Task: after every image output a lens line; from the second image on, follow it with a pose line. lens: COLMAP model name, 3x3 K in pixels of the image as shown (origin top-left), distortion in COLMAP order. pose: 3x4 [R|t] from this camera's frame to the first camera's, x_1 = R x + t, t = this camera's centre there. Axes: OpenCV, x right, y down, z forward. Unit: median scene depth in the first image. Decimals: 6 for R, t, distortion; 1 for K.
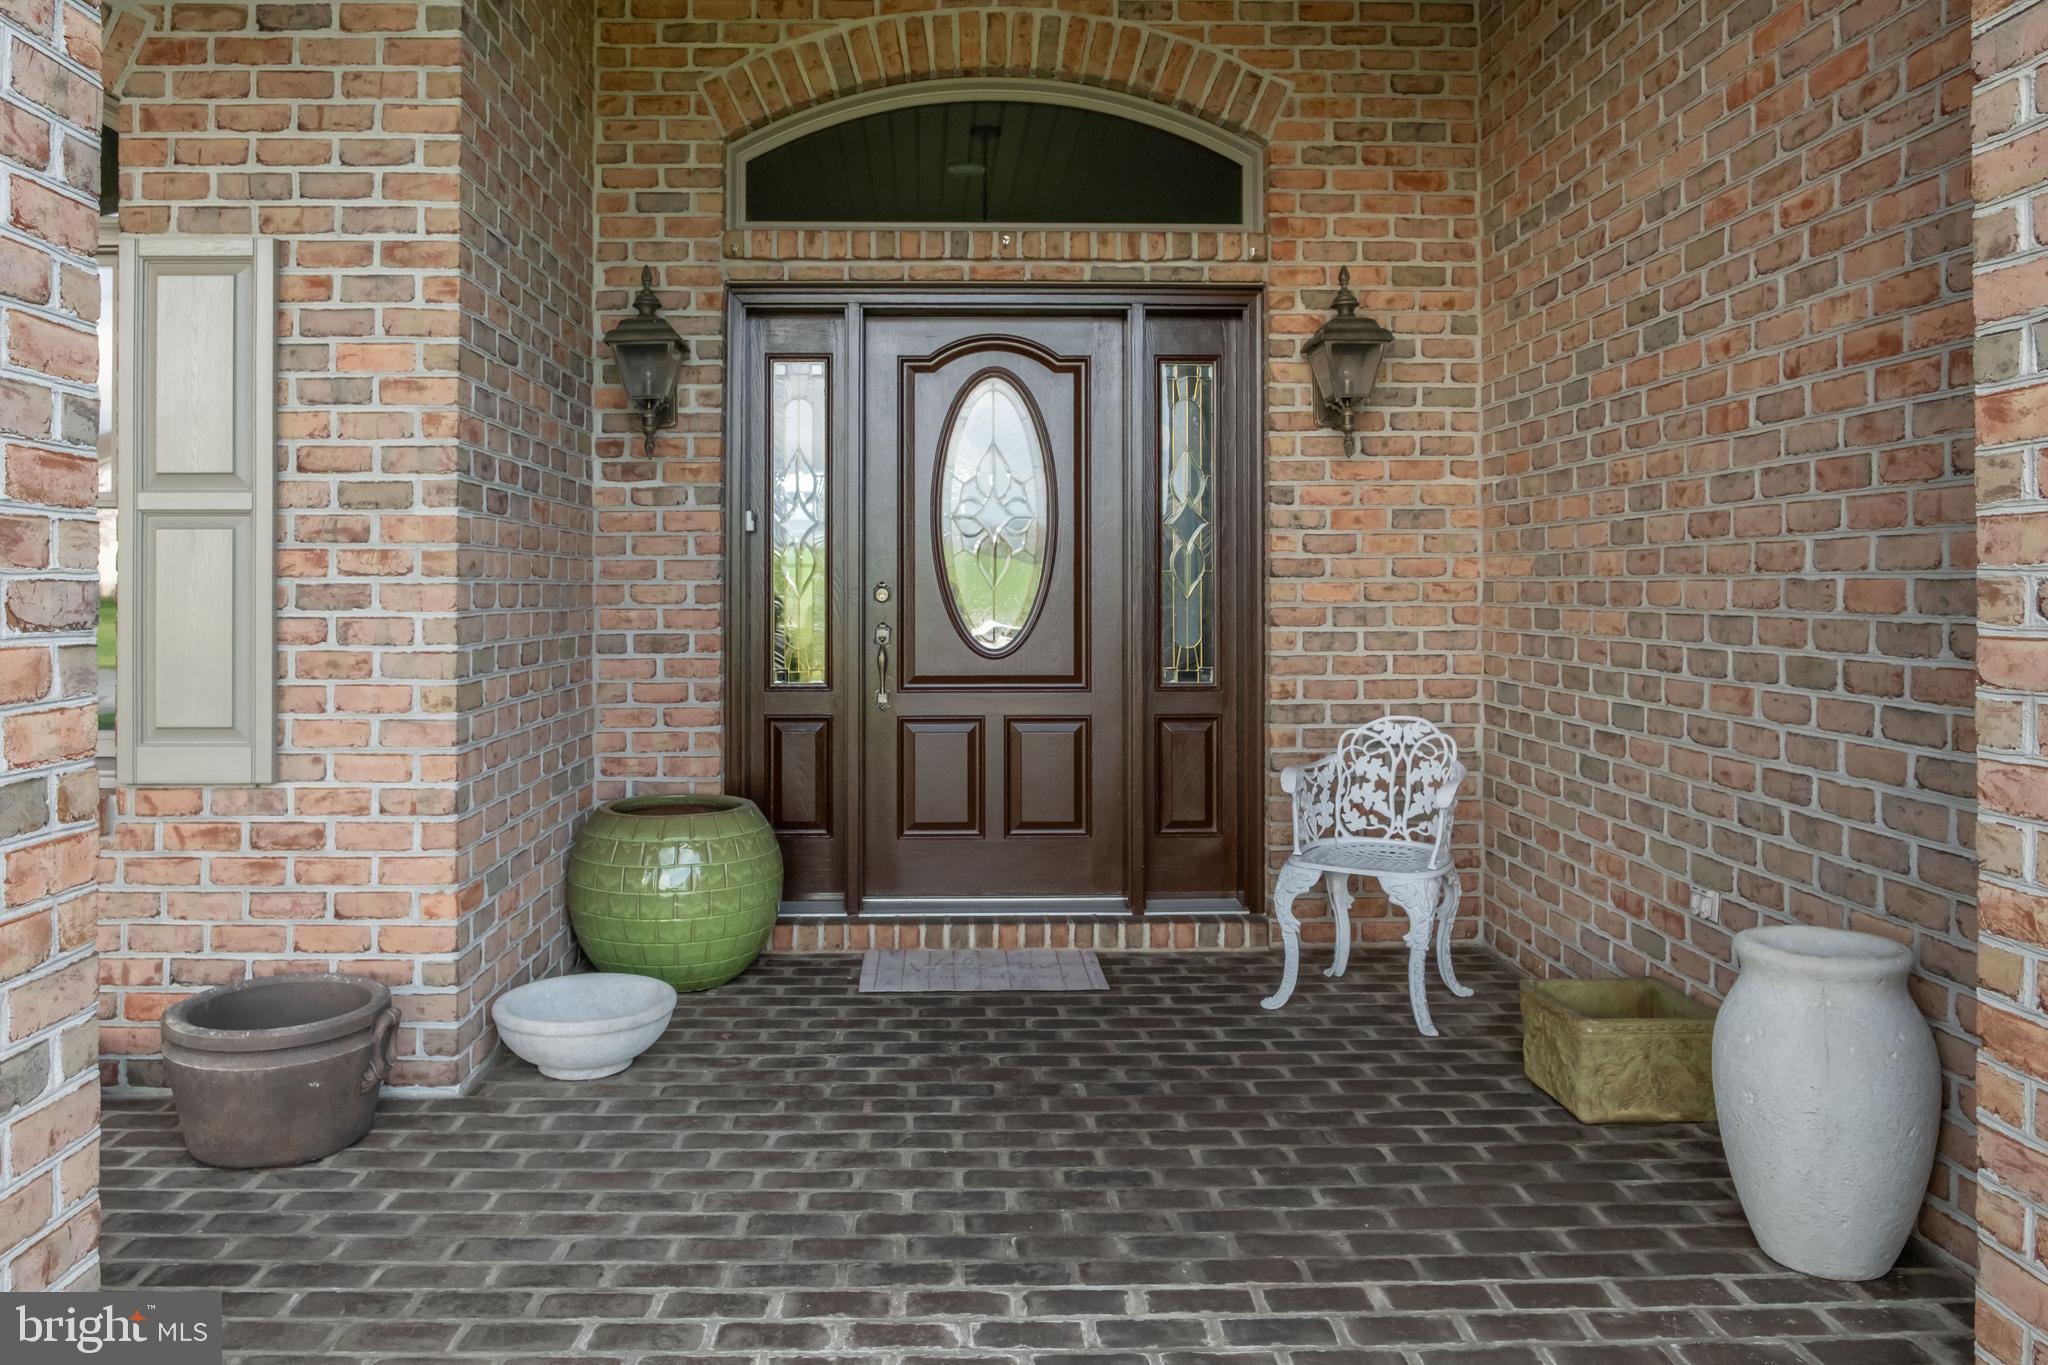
lens RADIAL K [[1387.8, 0, 974.0], [0, 1387.8, 587.2], [0, 0, 1]] dist [-0.014546, -0.001314]
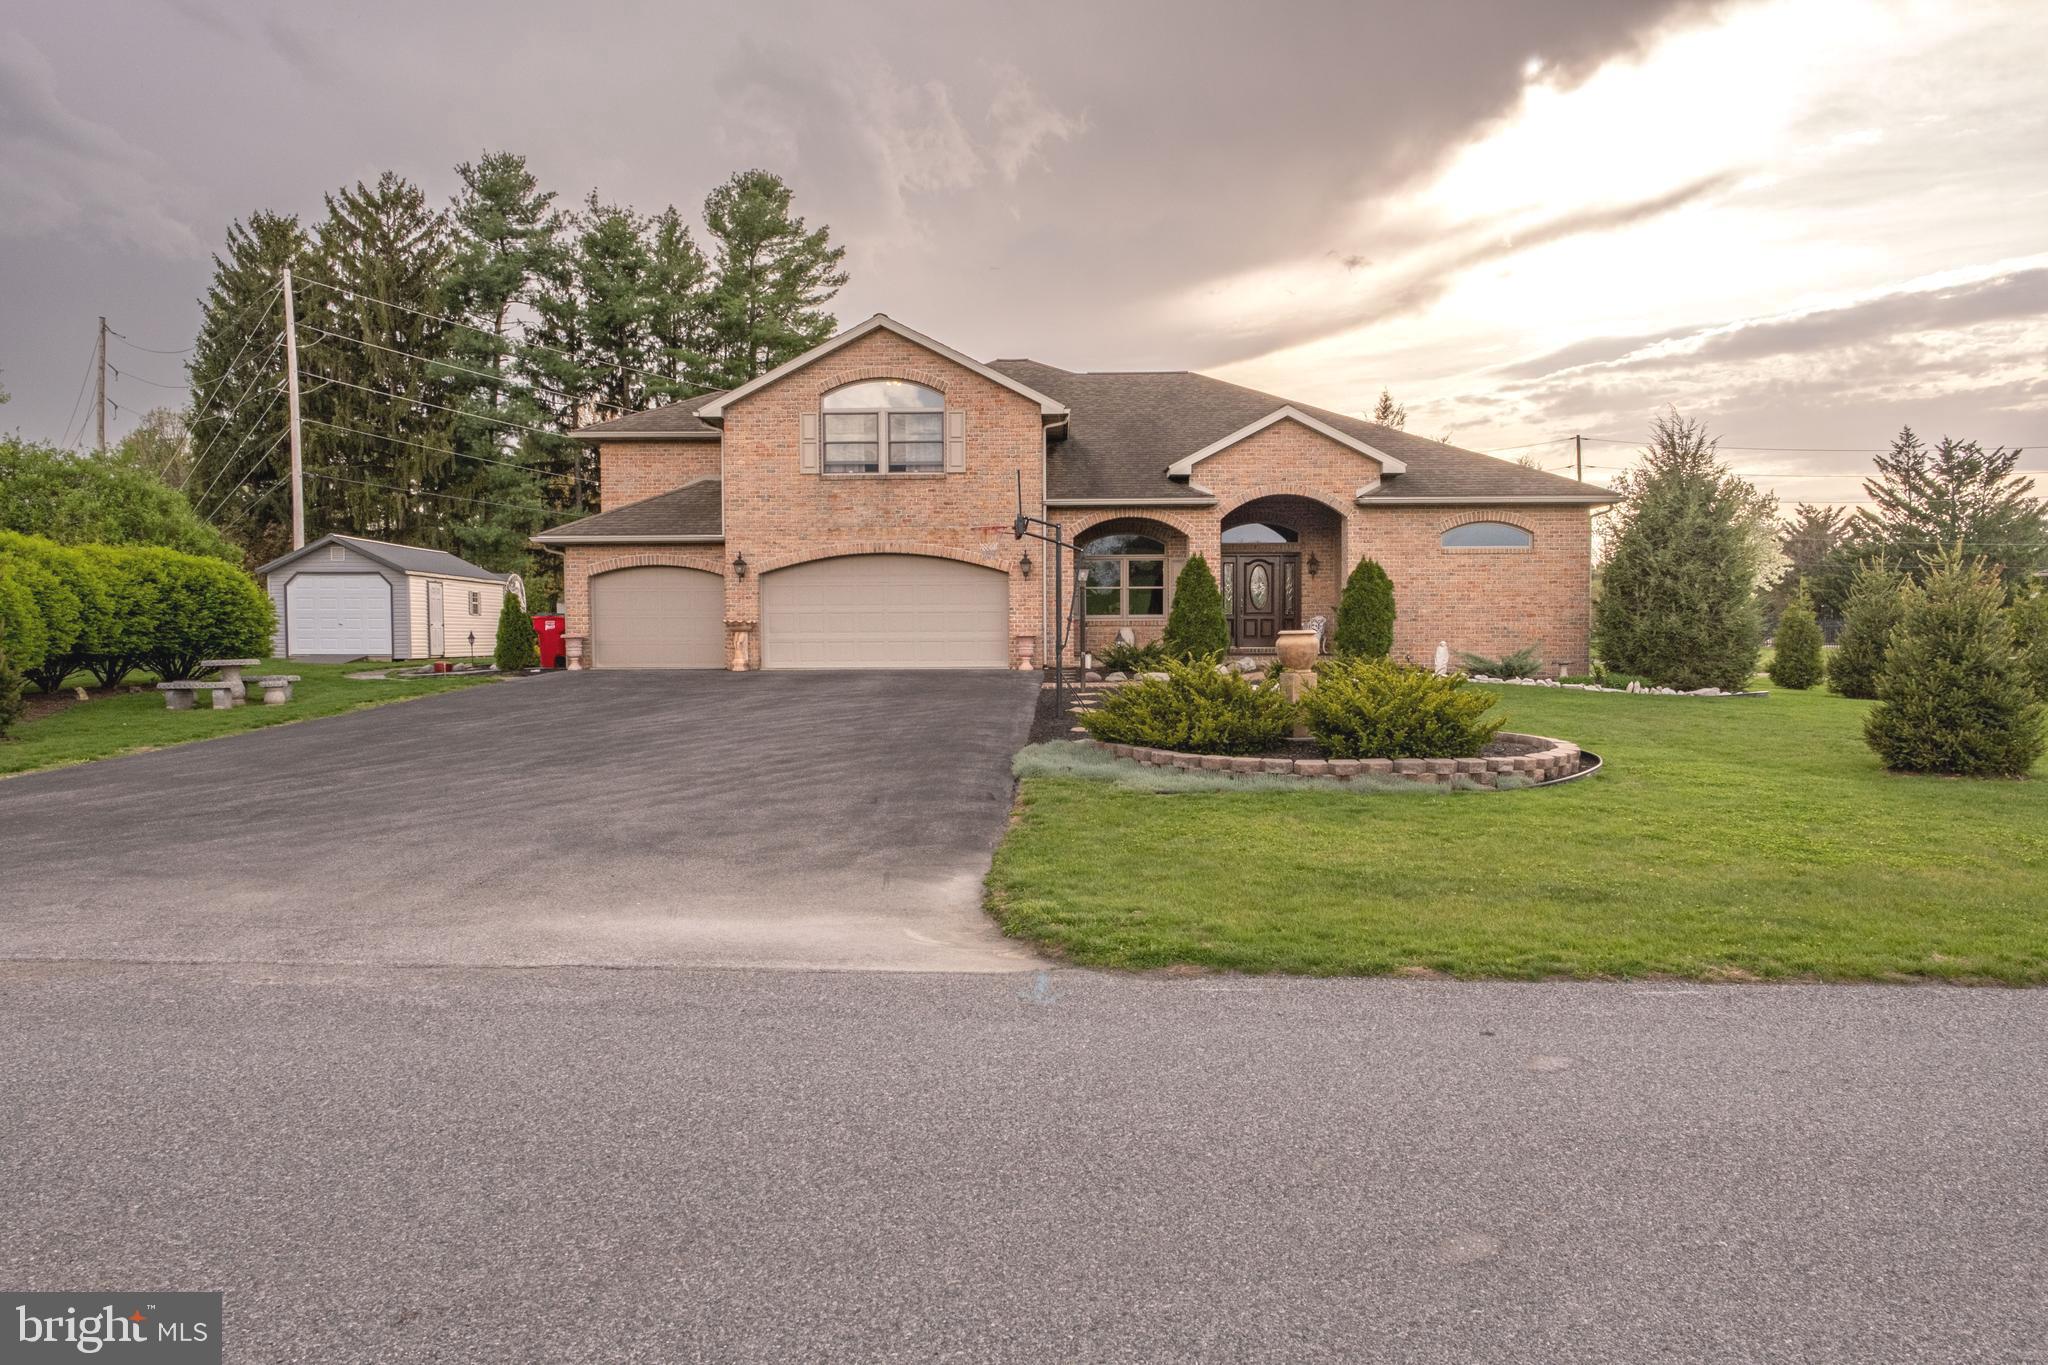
lens RADIAL K [[1424.2, 0, 1024.0], [0, 1424.2, 682.5], [0, 0, 1]] dist [-0.005559, 0.003197]
pose [[0.999294, -0.002232, -0.037507, -1.206843], [0.003562, 0.999365, 0.035445, 0.217465], [0.037404, -0.035554, 0.998668, -8.231595]]
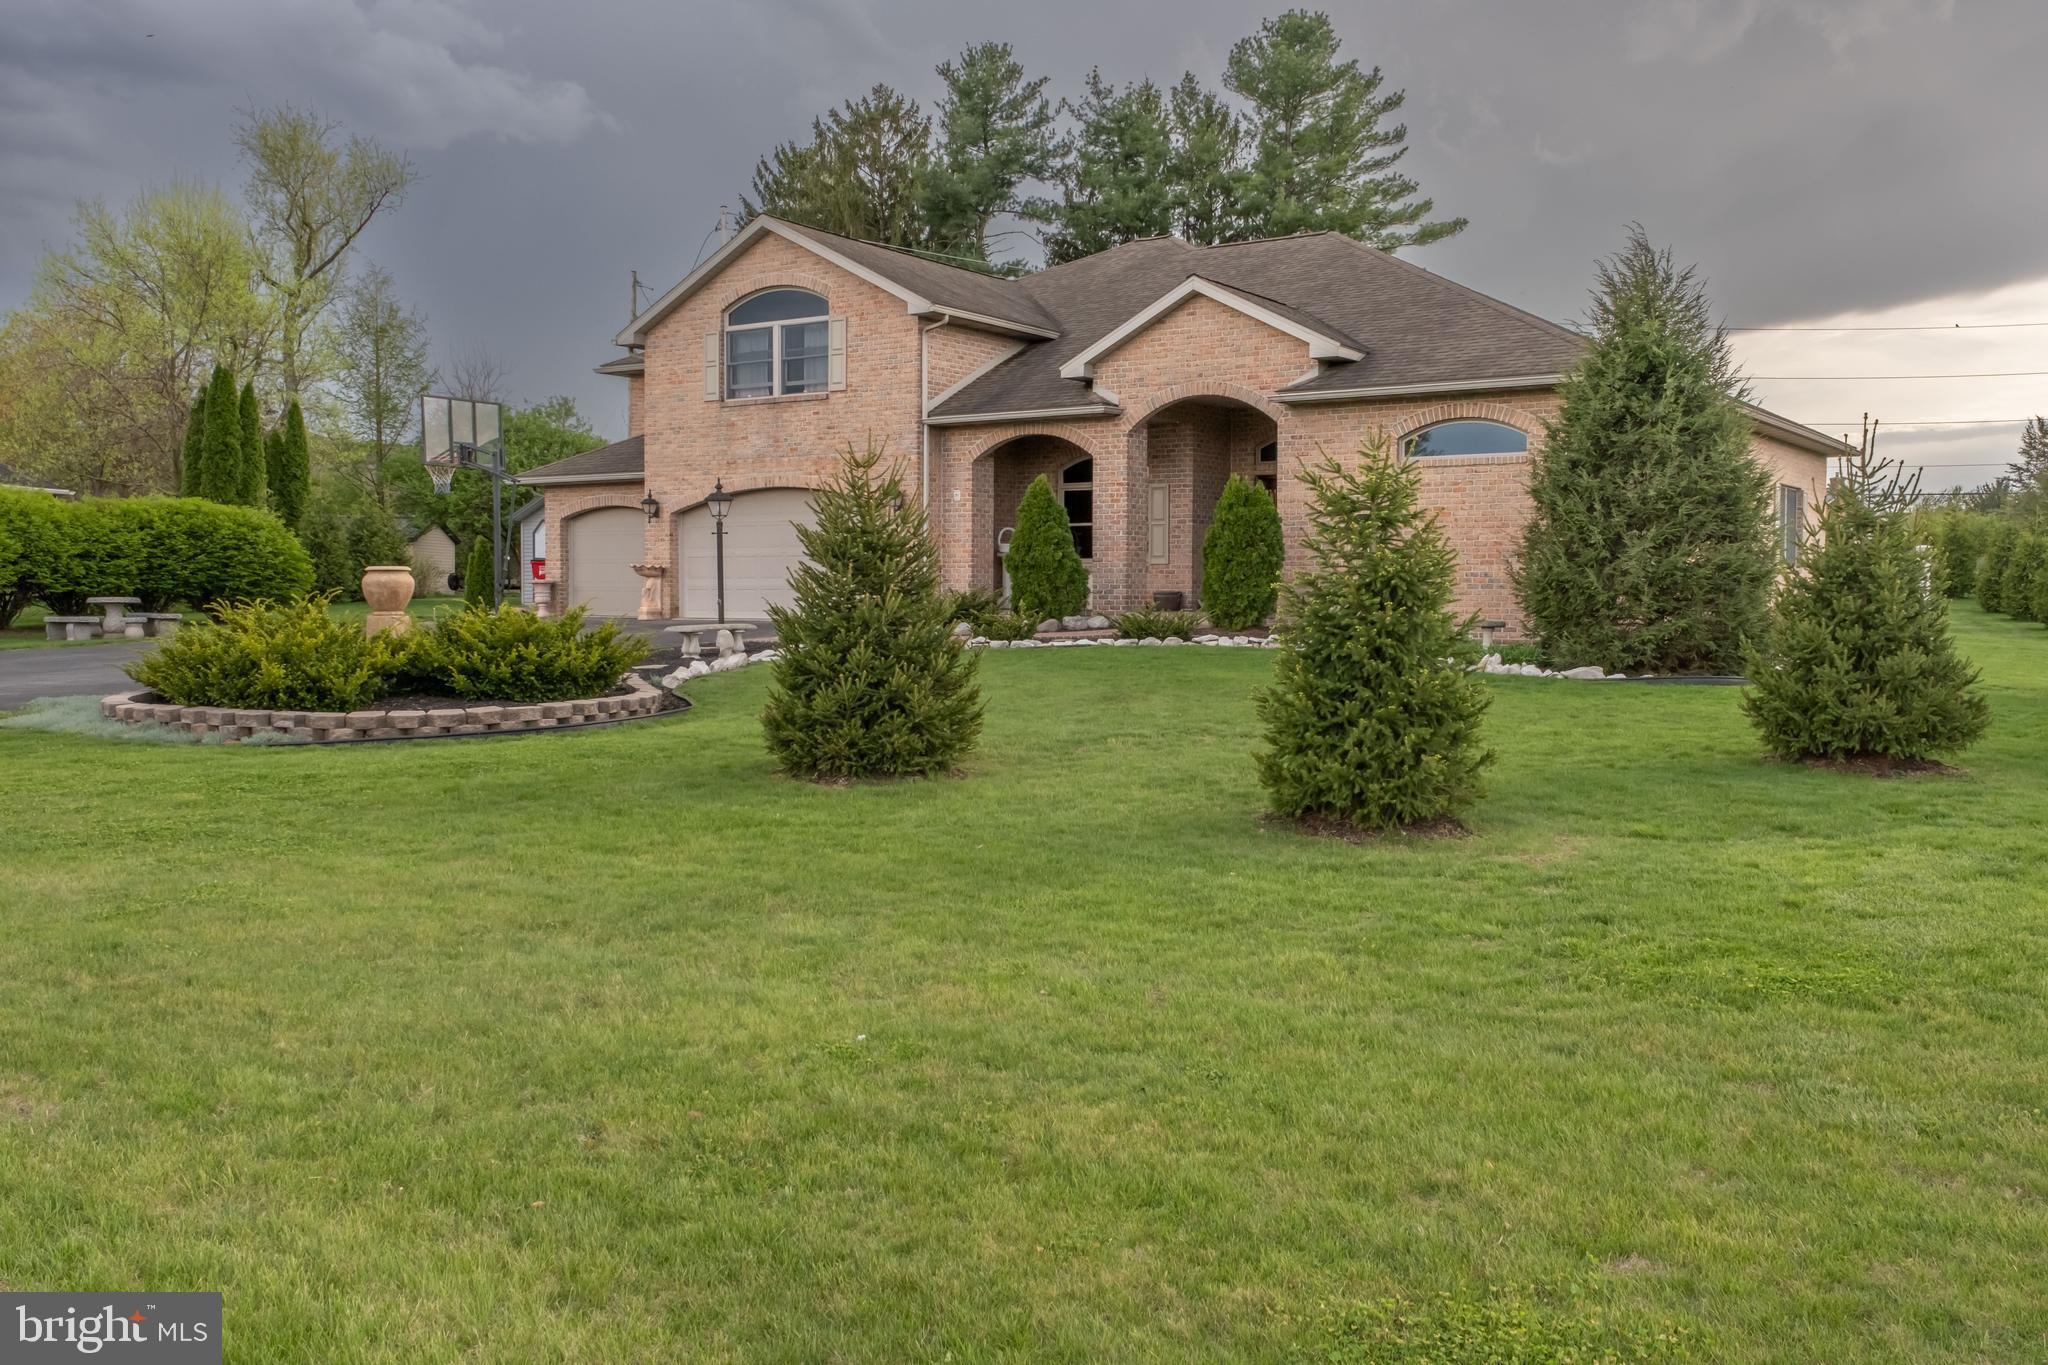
lens RADIAL K [[1787.0, 0, 1024.0], [0, 1787.0, 682.5], [0, 0, 1]] dist [0.029315, -0.007985]
pose [[0.818735, 0.032279, -0.573263, 4.009251], [-0.003724, 0.998696, 0.050916, 0.278615], [0.574159, -0.039551, 0.817788, -6.688560]]
